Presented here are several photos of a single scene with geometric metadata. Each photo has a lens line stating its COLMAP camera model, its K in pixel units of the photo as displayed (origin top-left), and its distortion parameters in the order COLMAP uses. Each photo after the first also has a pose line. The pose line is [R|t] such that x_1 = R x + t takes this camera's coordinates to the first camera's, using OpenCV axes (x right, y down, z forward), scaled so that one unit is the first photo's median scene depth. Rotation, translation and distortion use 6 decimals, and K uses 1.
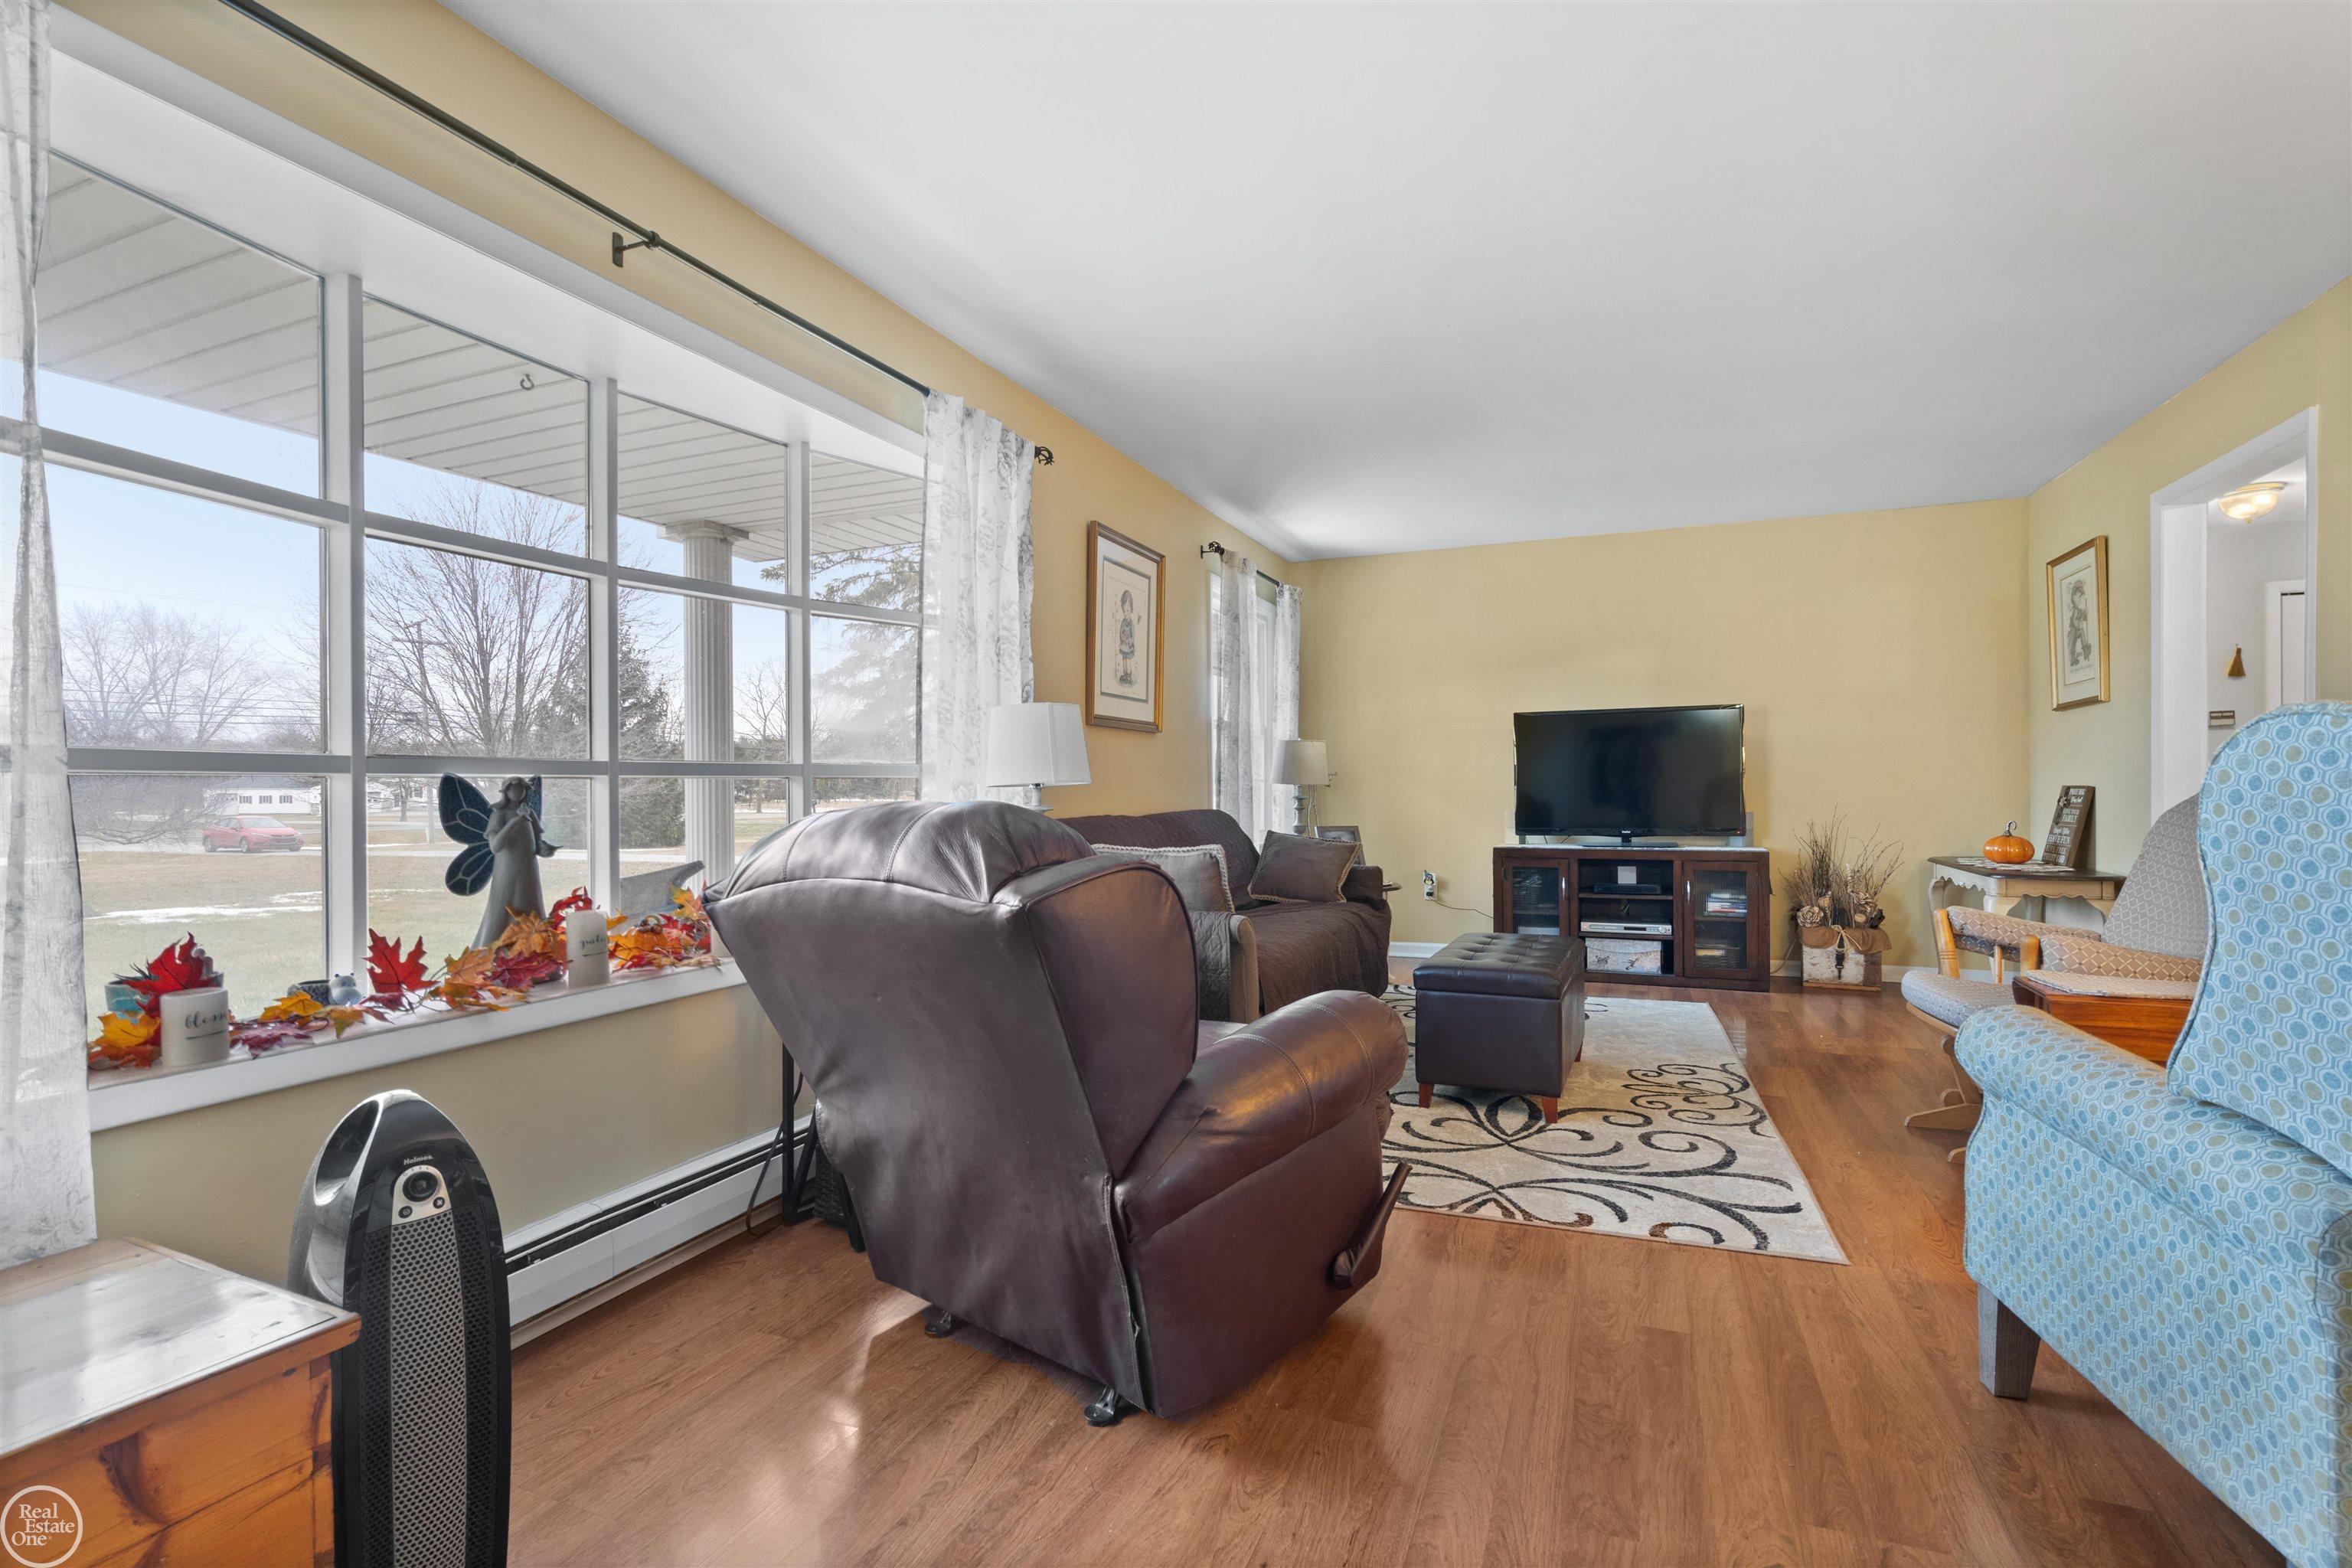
lens RADIAL K [[1083.3, 0, 1168.9], [0, 1083.3, 785.8], [0, 0, 1]] dist [-0.002127, 0.001325]
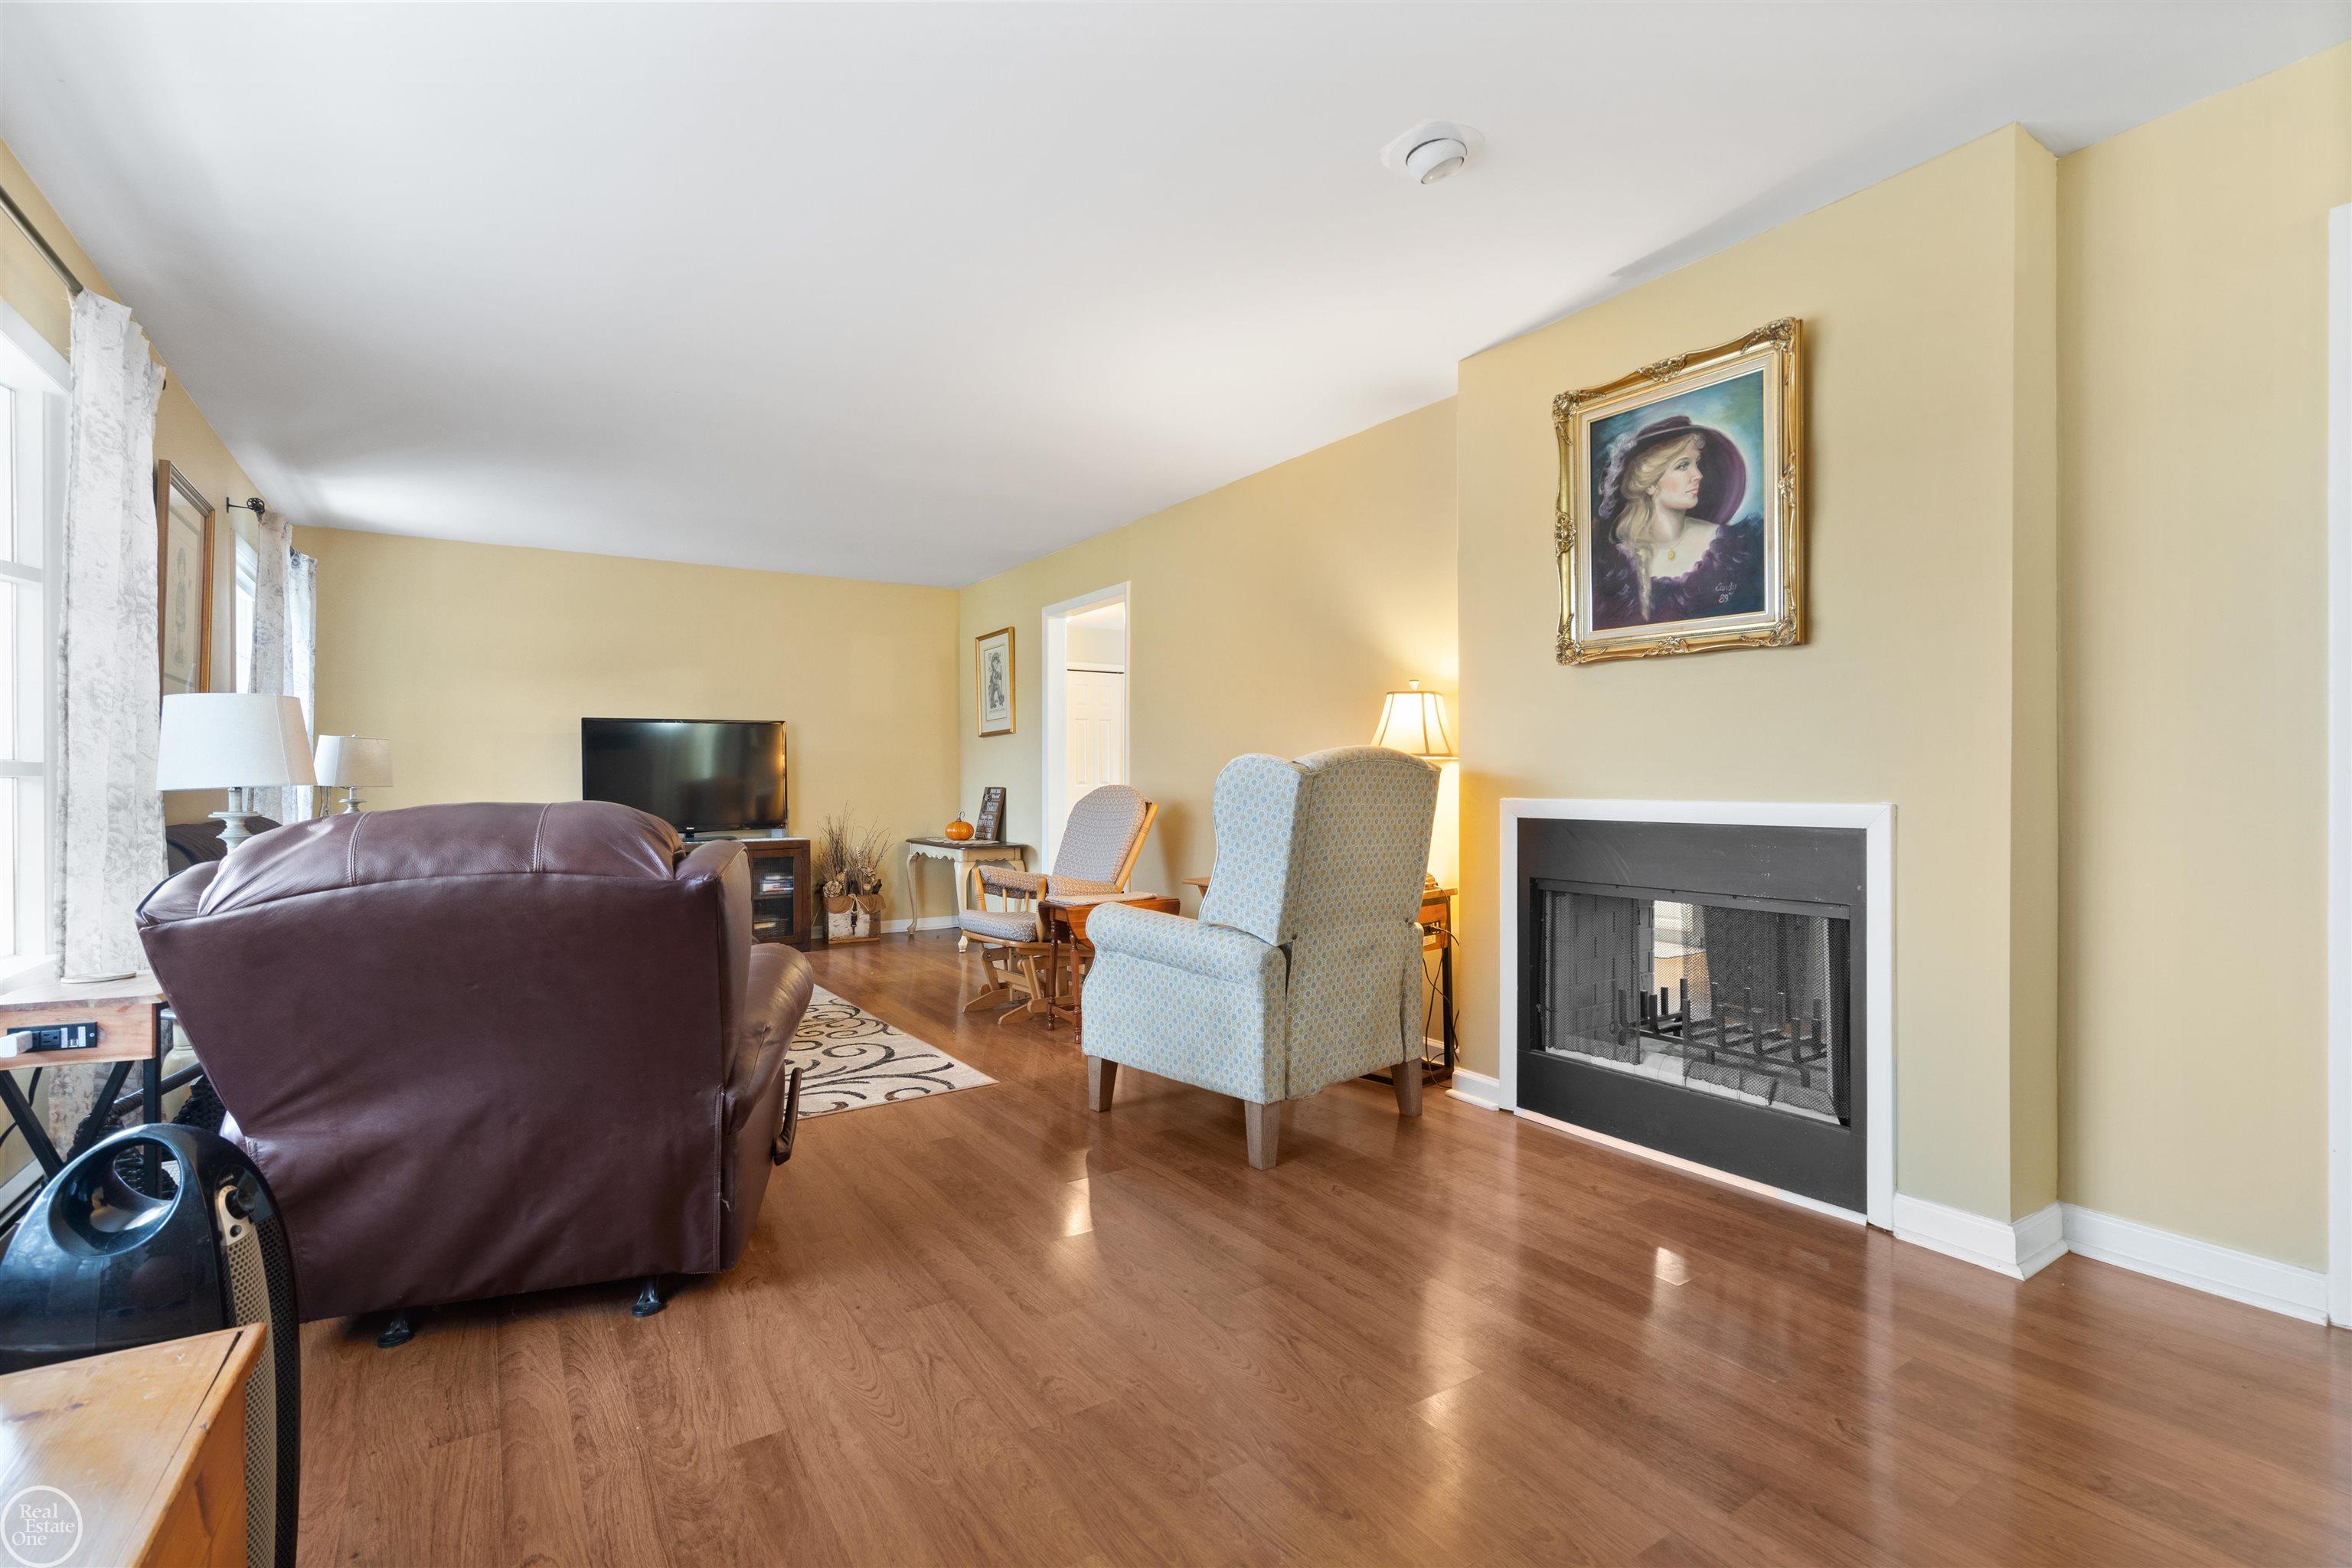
lens RADIAL K [[1083.3, 0, 1171.7], [0, 1083.3, 781.8], [0, 0, 1]] dist [-0.002127, 0.001325]
pose [[0.562260, 0.003081, 0.826955, -0.405625], [0.001159, 0.999989, -0.004514, -0.000392], [-0.826960, 0.003496, 0.562251, -0.091501]]
